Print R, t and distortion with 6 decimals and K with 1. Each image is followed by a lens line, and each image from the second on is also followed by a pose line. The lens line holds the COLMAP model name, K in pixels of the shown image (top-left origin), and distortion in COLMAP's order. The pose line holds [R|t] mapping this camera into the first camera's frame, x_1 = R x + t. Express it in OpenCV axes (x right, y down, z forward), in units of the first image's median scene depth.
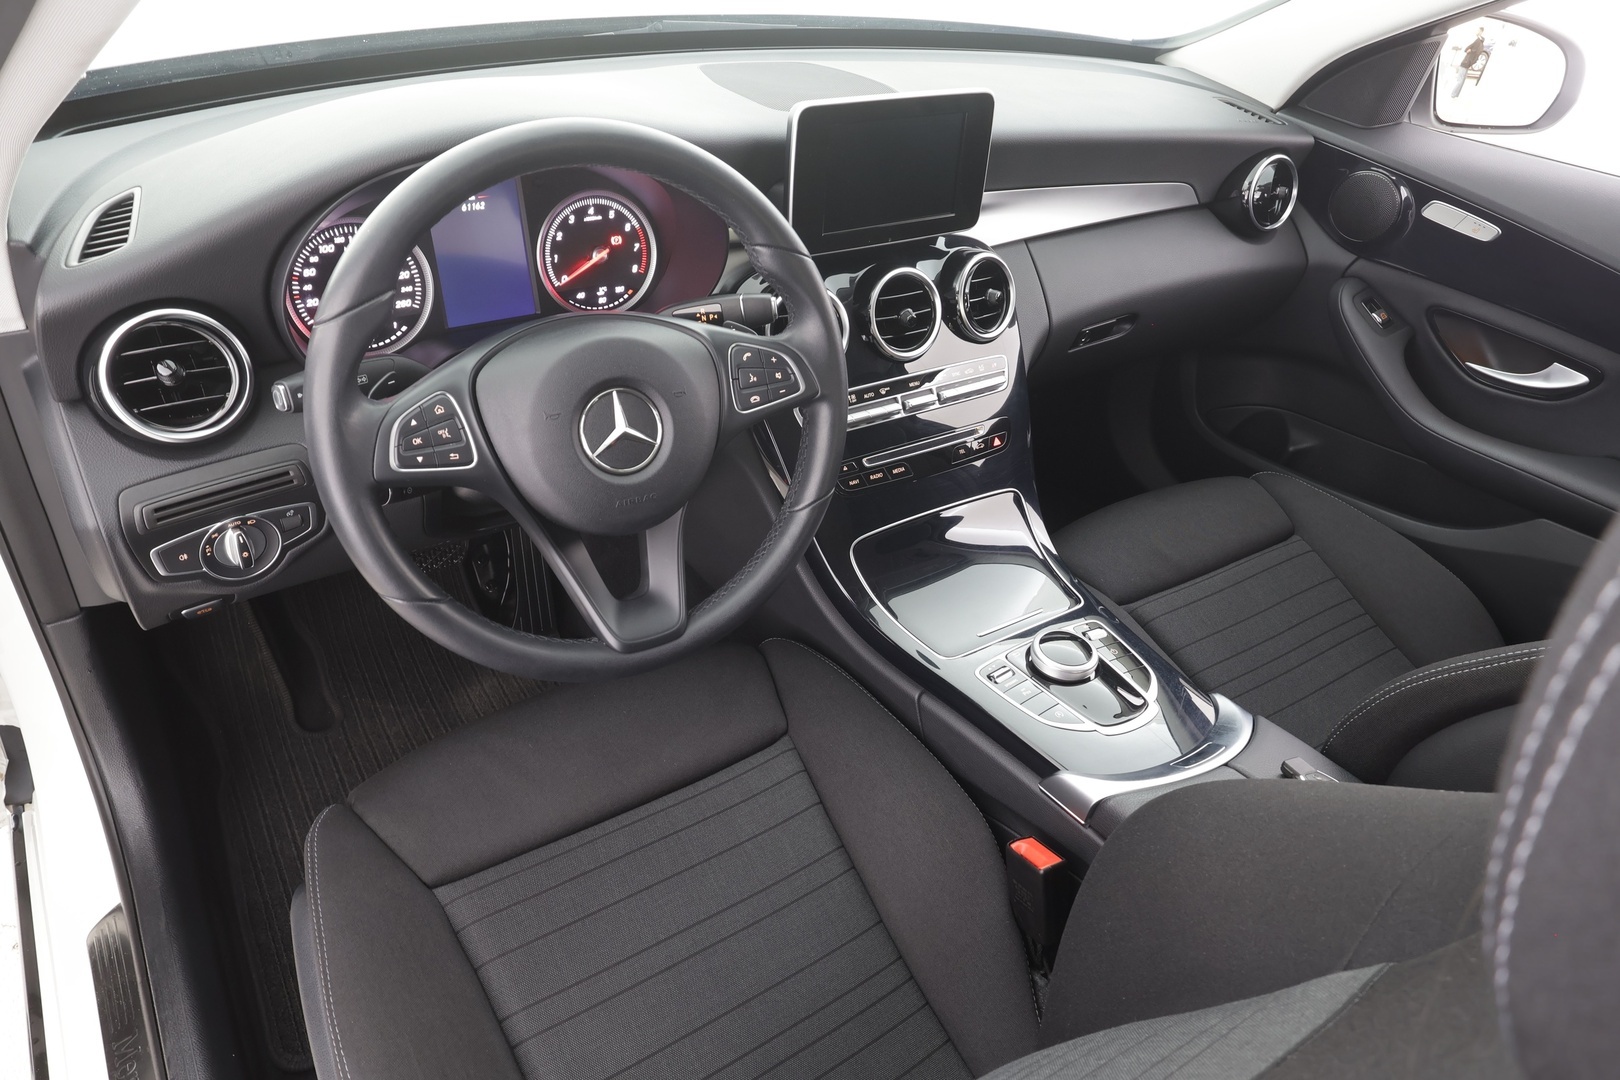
lens RADIAL K [[1077.1, 0, 817.6], [0, 1077.1, 539.9], [0, 0, 1]] dist [0.000657, 0.013631]
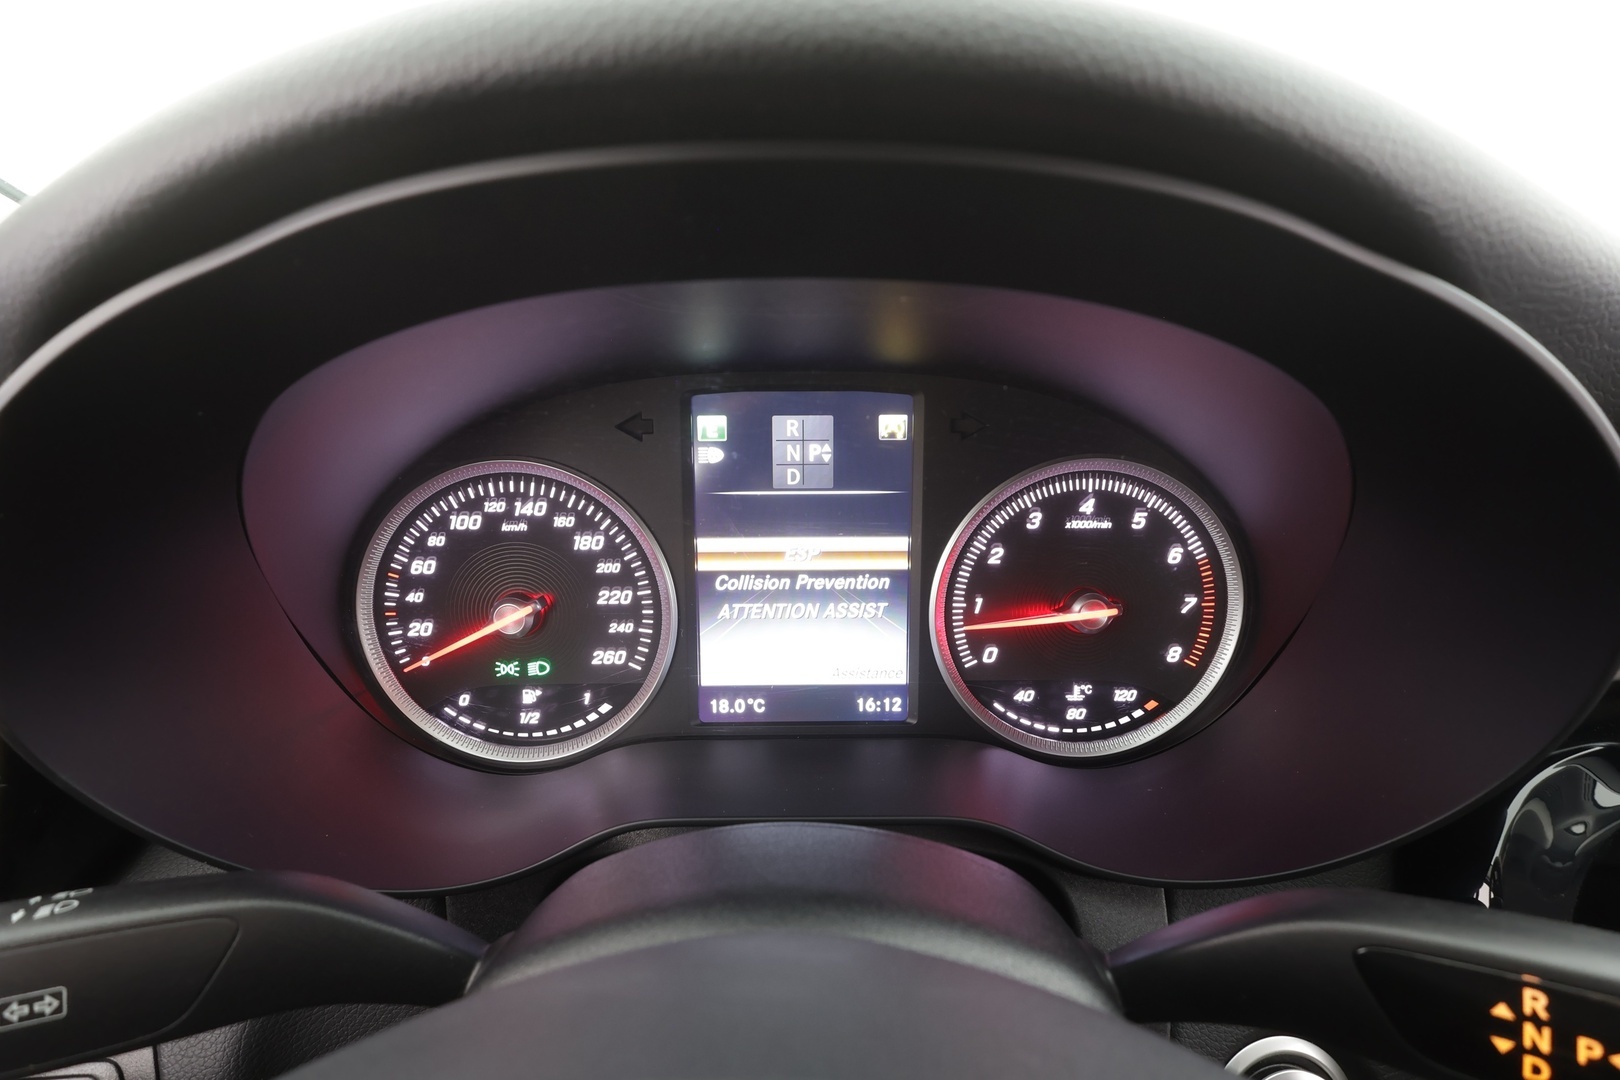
lens RADIAL K [[756.4, 0, 798.5], [0, 756.4, 547.4], [0, 0, 1]] dist [-0.004780, 0.002777]
pose [[0.834486, 0.126870, -0.536225, -0.142692], [-0.257333, 0.950225, -0.175645, -0.207269], [0.487251, 0.284562, 0.825598, 0.698268]]
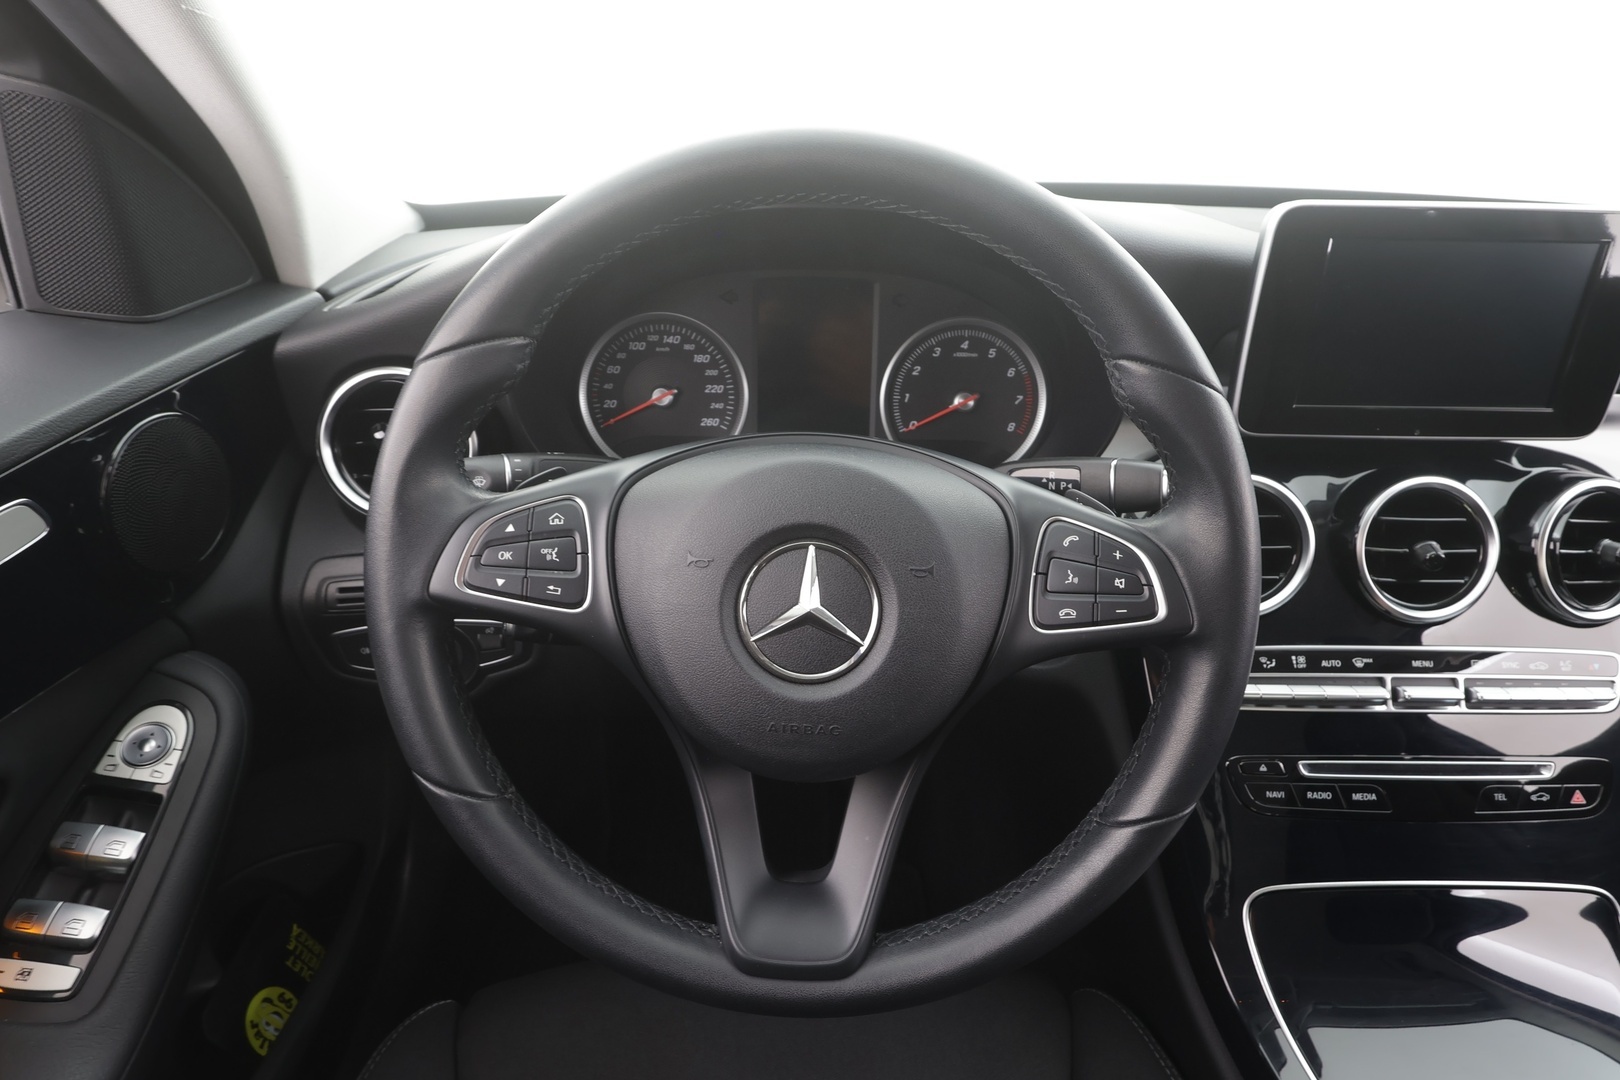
lens RADIAL K [[937.4, 0, 806.4], [0, 937.4, 538.4], [0, 0, 1]] dist [0.002705, -0.001465]
pose [[0.842379, 0.168377, -0.511904, 0.060459], [-0.271075, 0.953398, -0.132481, -0.051726], [0.465742, 0.250364, 0.848765, 0.400762]]
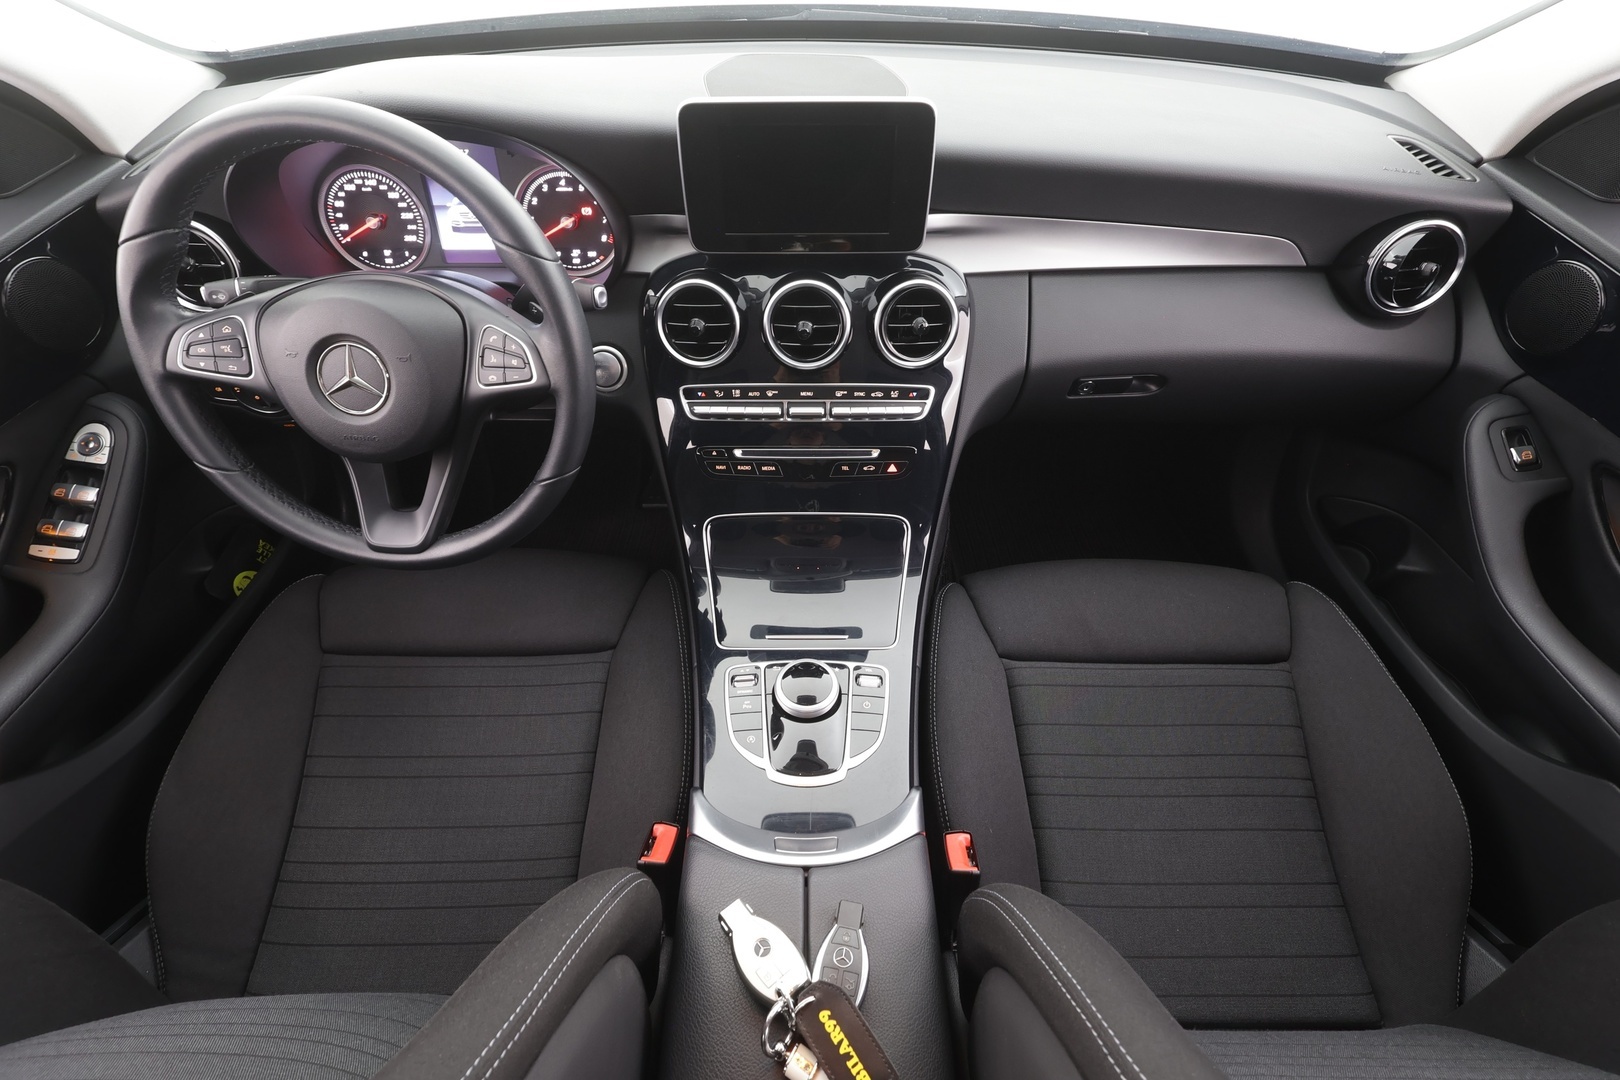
lens RADIAL K [[756.4, 0, 807.2], [0, 756.4, 543.3], [0, 0, 1]] dist [-0.004780, 0.002777]
pose [[0.830216, 0.341199, -0.440823, 0.500081], [-0.264229, 0.937183, 0.227753, -0.189578], [0.490841, -0.072606, 0.868218, 0.375031]]
